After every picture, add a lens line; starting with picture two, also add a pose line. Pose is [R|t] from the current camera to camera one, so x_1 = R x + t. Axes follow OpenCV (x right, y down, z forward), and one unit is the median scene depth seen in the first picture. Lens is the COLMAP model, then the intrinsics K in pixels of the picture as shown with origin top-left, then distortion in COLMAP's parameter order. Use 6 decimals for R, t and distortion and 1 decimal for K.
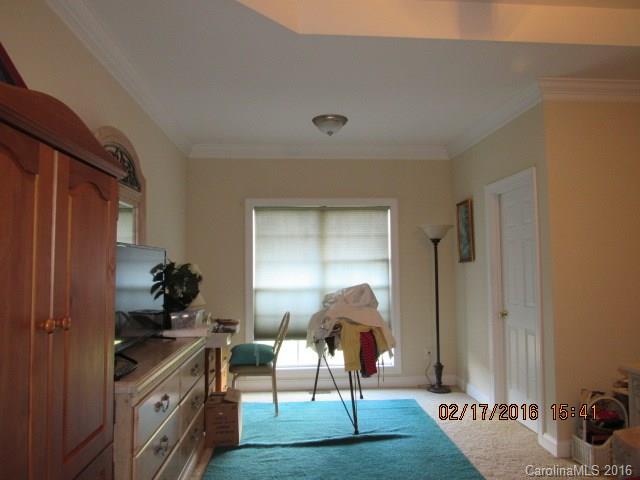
lens RADIAL K [[456.2, 0, 324.0], [0, 456.2, 244.0], [0, 0, 1]] dist [-0.023839, 0.005163]
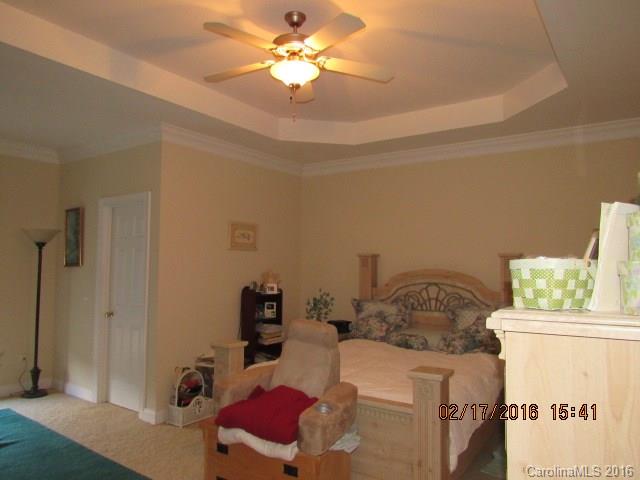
lens RADIAL K [[456.2, 0, 318.2], [0, 456.2, 240.4], [0, 0, 1]] dist [-0.023839, 0.005163]
pose [[0.630140, 0.064182, 0.773824, -0.166246], [-0.054665, 0.997772, -0.038242, -0.013338], [-0.774555, -0.018204, 0.632245, -0.113248]]
